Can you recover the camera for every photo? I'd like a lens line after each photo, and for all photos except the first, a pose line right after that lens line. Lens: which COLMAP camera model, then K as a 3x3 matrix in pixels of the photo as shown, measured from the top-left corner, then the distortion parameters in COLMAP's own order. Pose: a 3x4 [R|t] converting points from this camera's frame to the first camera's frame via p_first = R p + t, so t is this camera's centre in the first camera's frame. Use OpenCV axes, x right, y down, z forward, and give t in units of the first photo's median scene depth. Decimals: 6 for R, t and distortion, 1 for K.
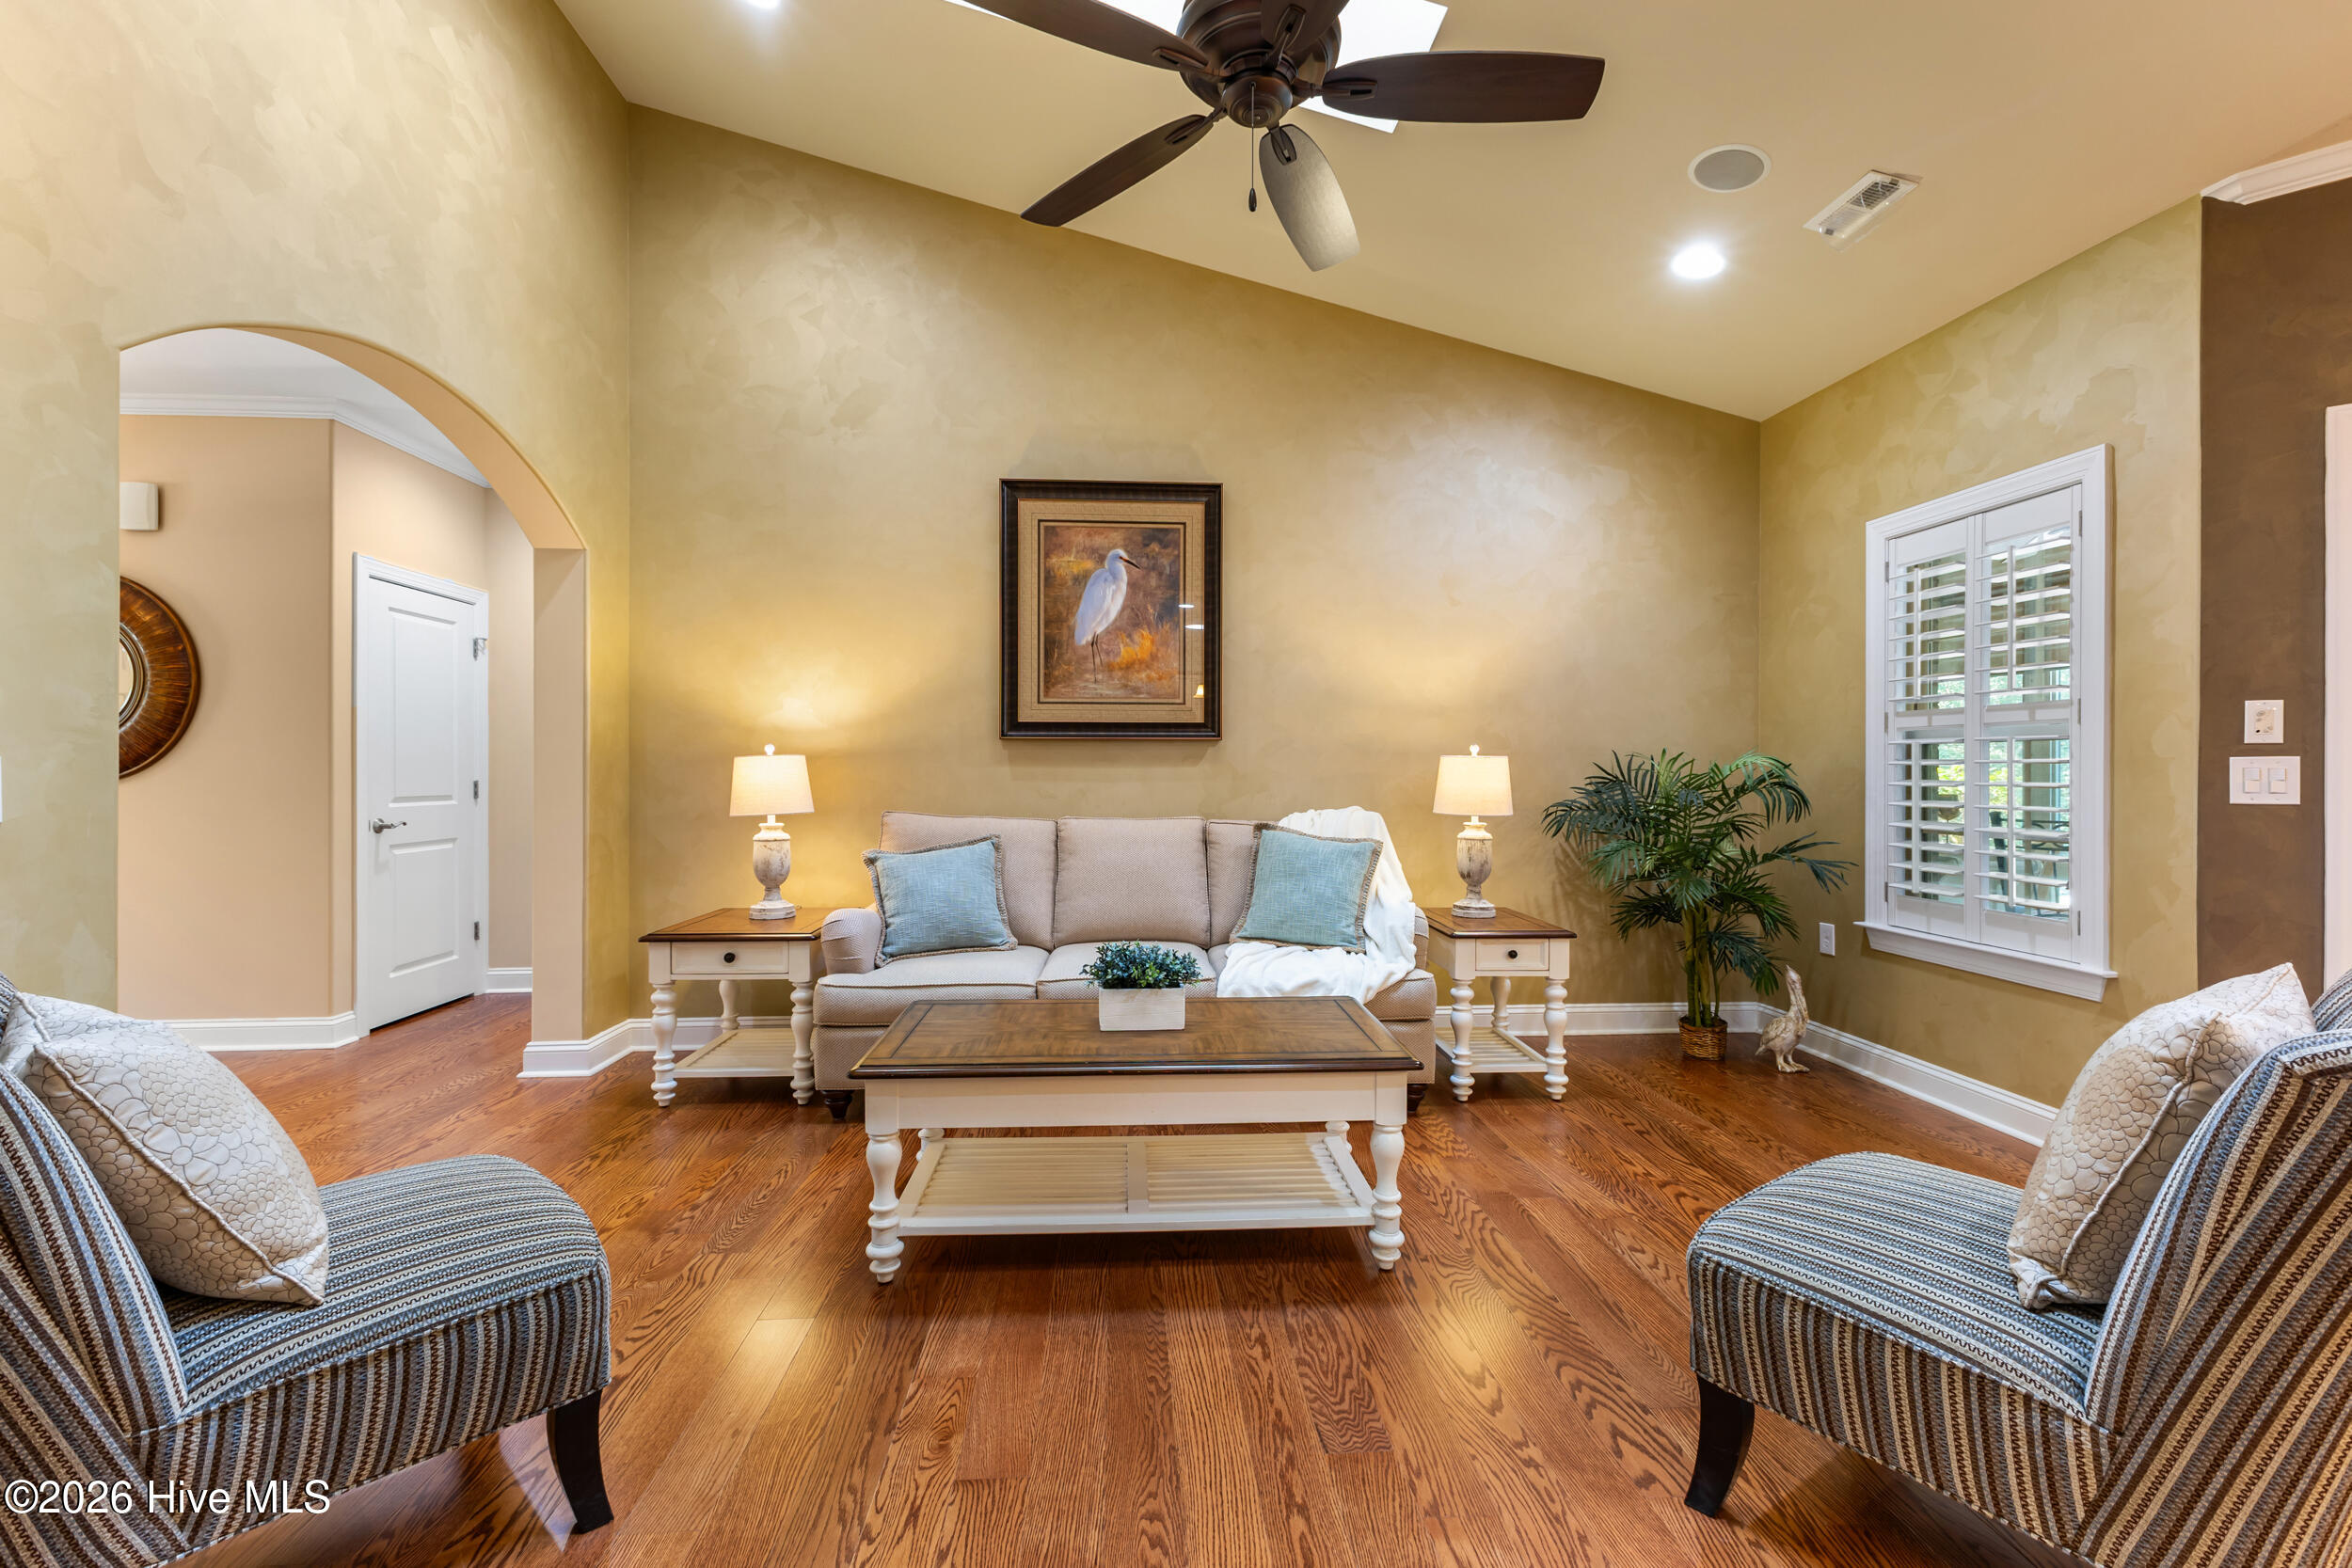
lens RADIAL K [[1019.6, 0, 1180.3], [0, 1019.6, 769.0], [0, 0, 1]] dist [0.012567, -0.001084]
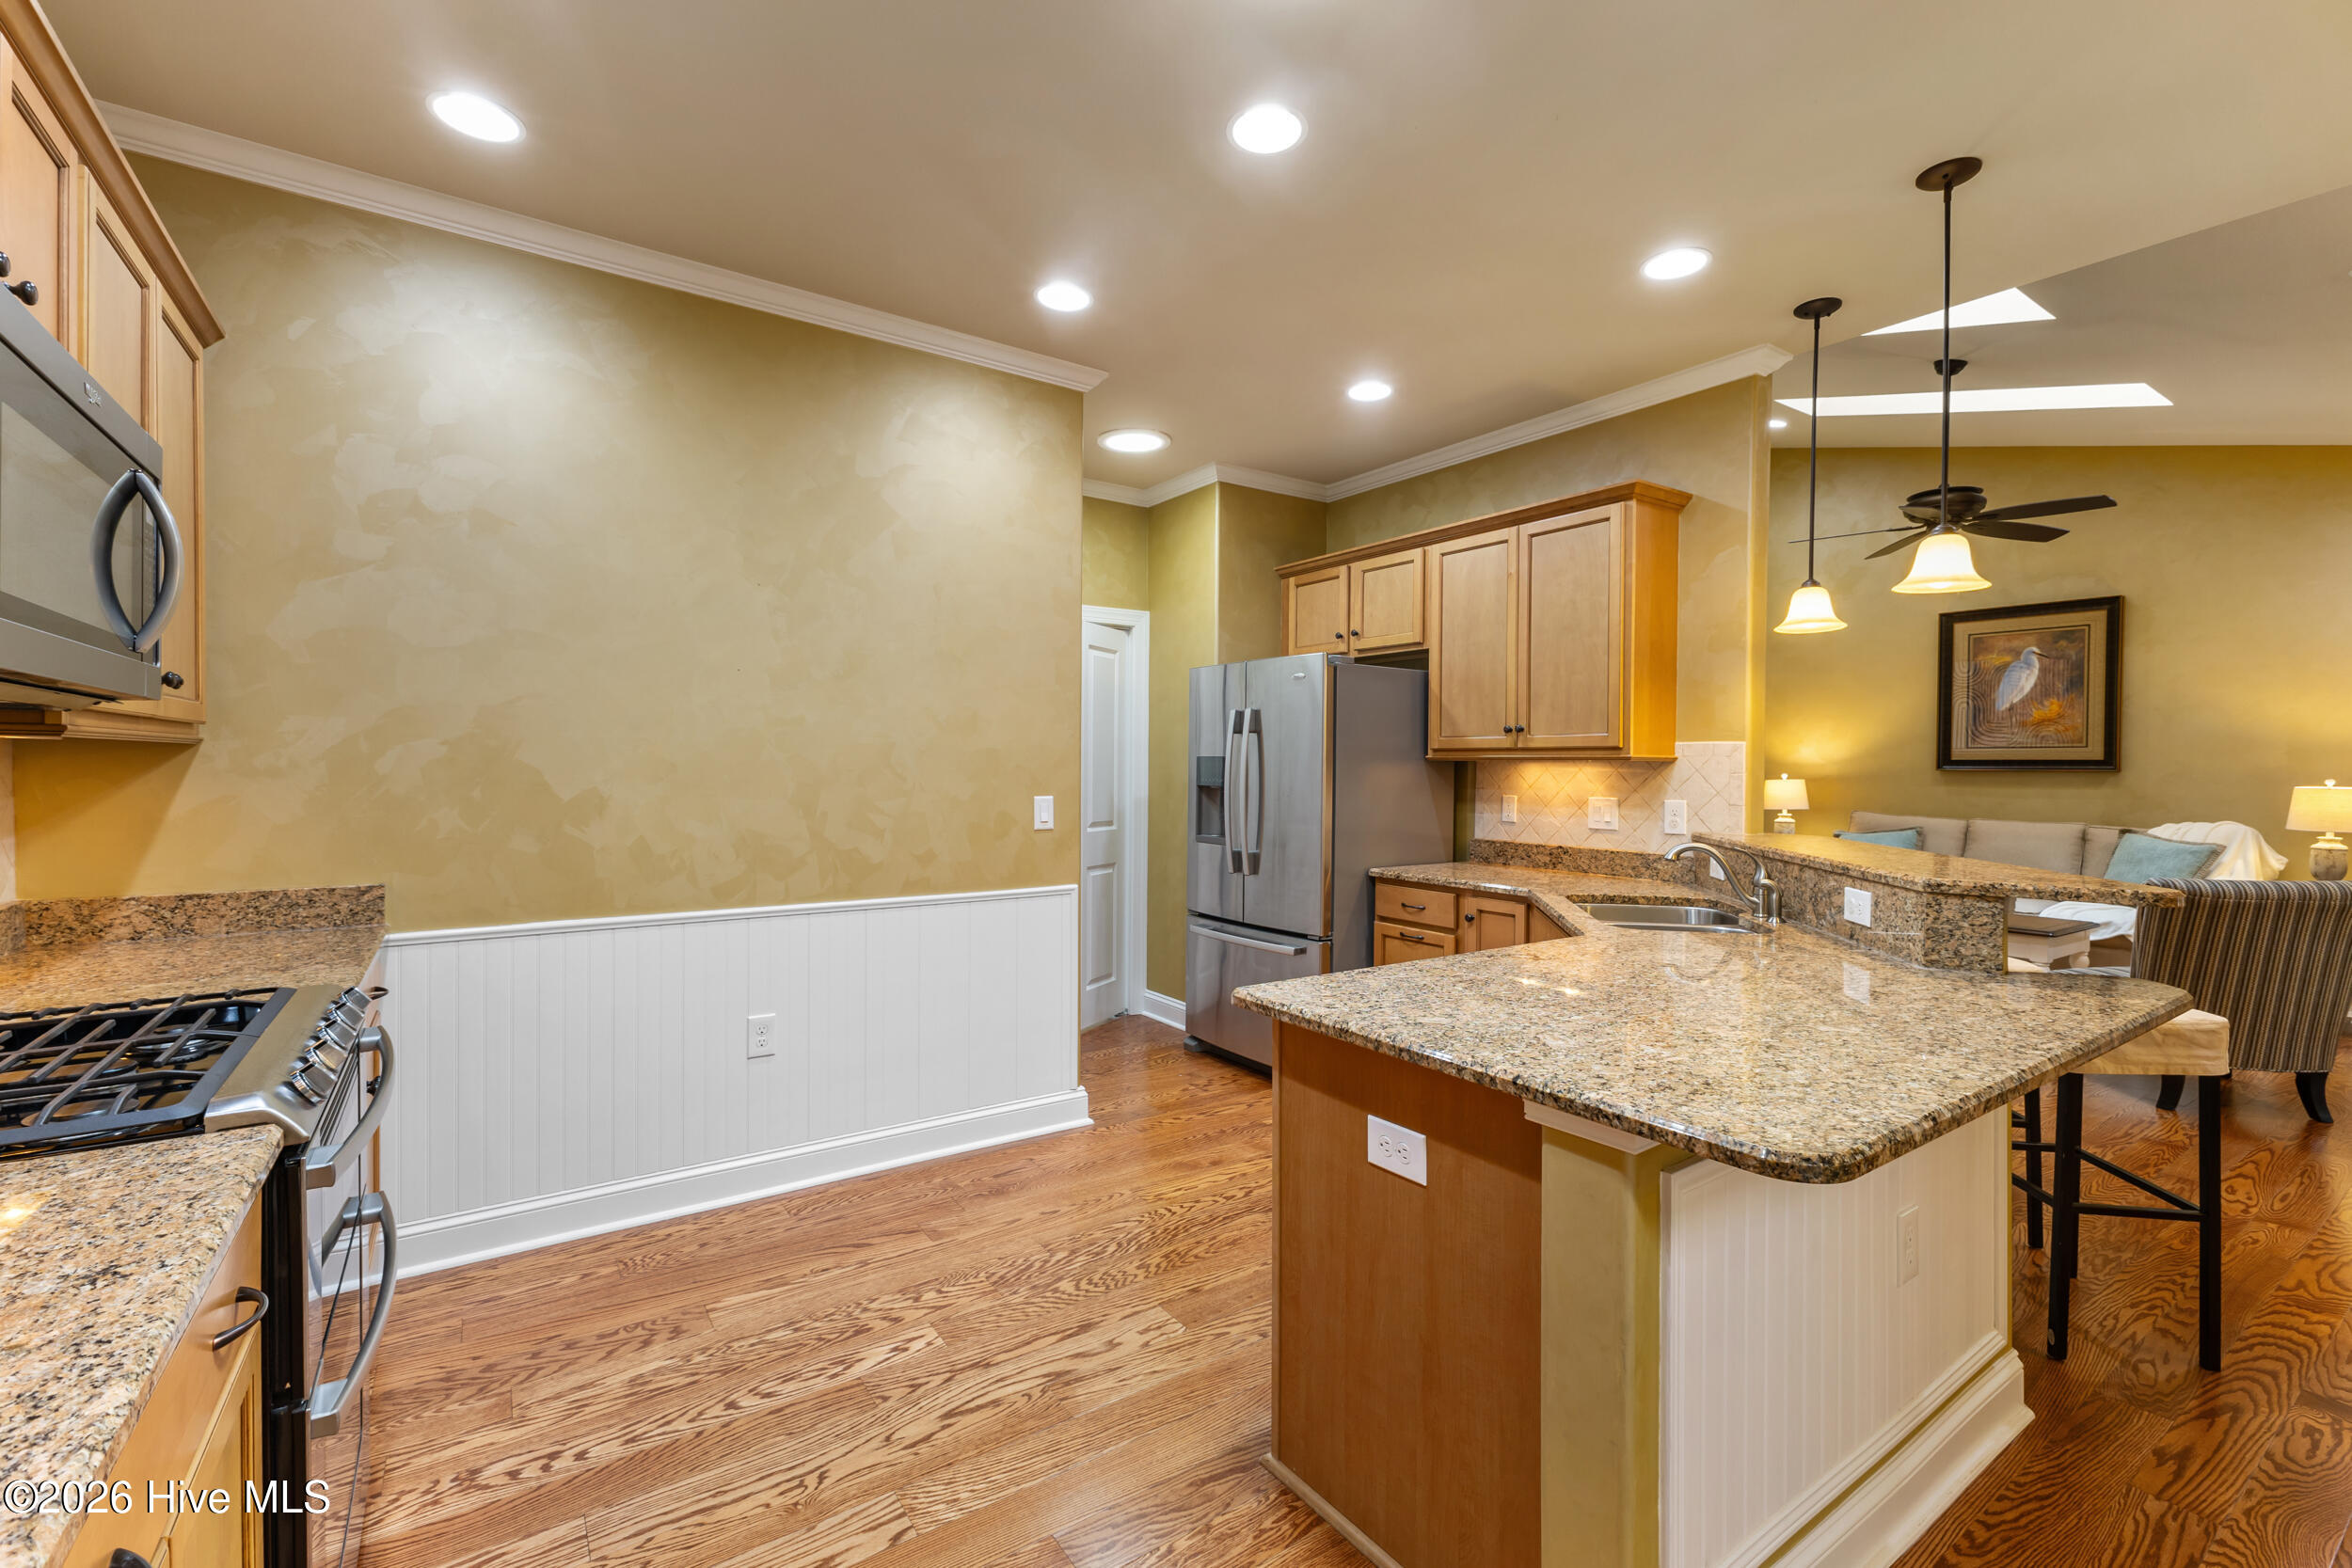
lens RADIAL K [[1007.4, 0, 1174.0], [0, 1007.4, 779.9], [0, 0, 1]] dist [0.010388, -0.000526]
pose [[0.511185, 0.017125, -0.859300, 0.599269], [-0.005598, 0.999847, 0.016596, -0.033579], [0.859453, -0.003673, 0.511202, -0.898781]]
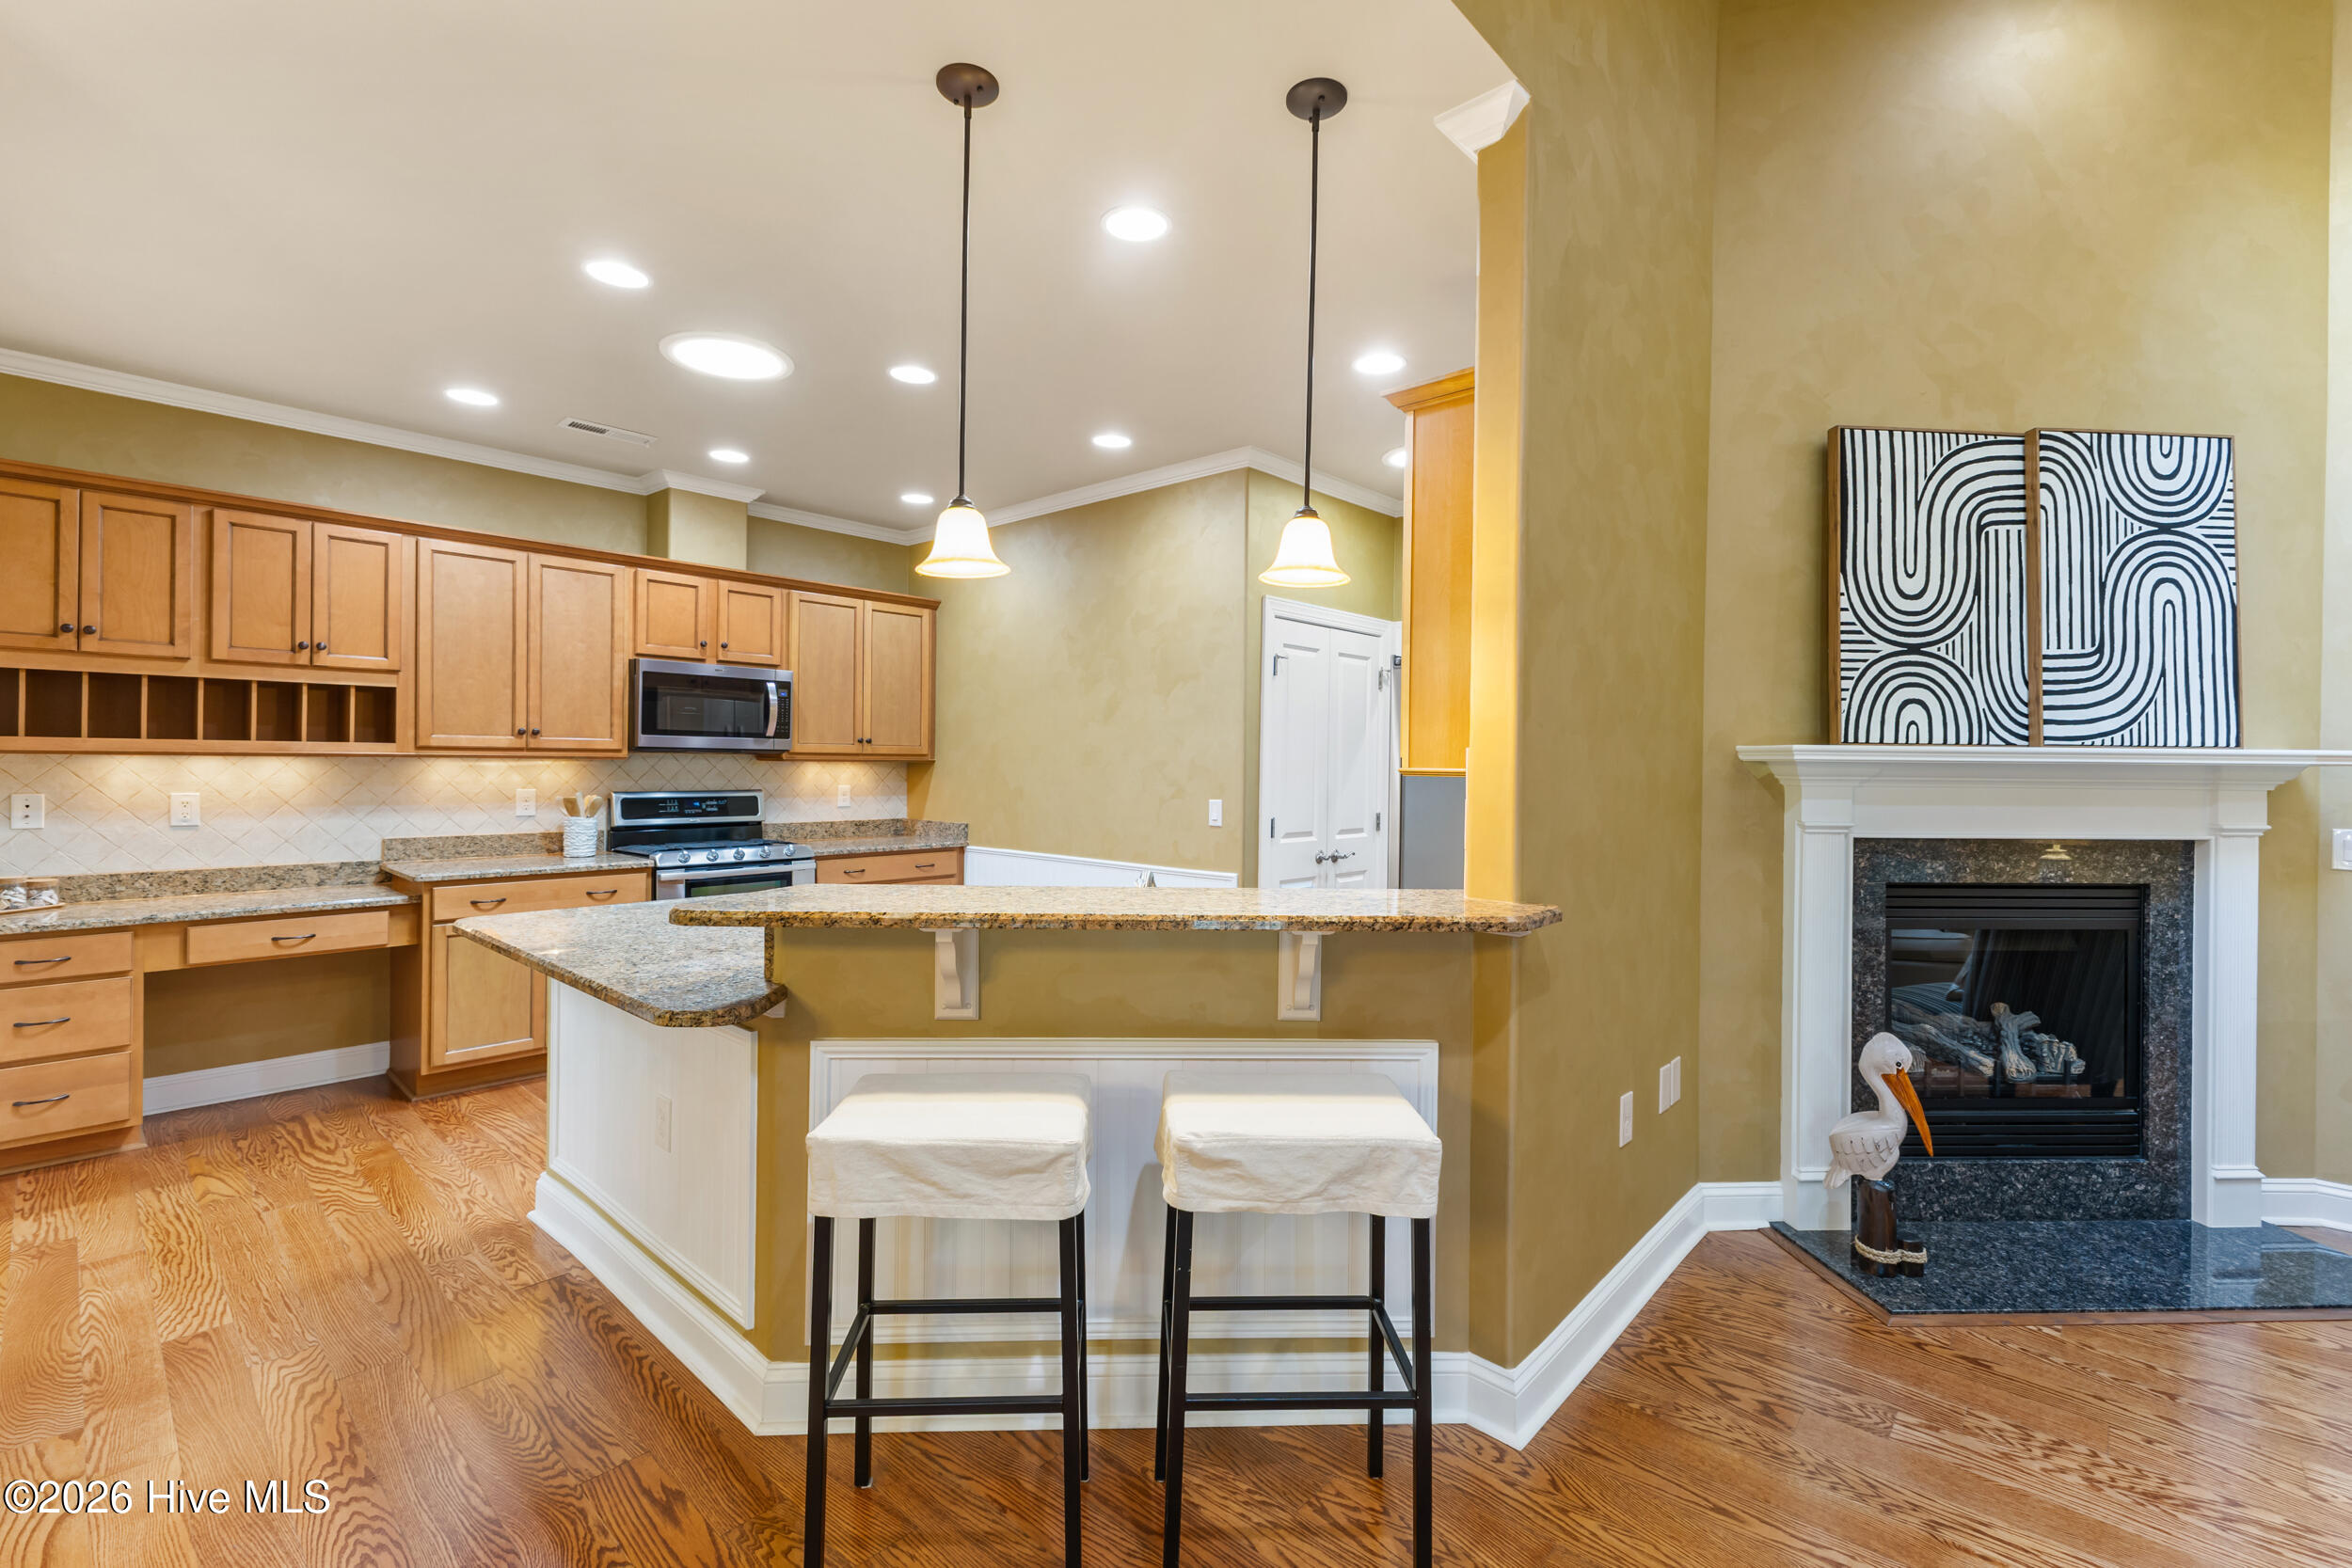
lens RADIAL K [[1019.6, 0, 1180.3], [0, 1019.6, 769.0], [0, 0, 1]] dist [0.012567, -0.001084]
pose [[-0.714737, -0.003811, -0.699383, 0.592546], [-0.010043, 0.999938, 0.004815, -0.042306], [0.699321, 0.010466, -0.714731, 0.154451]]
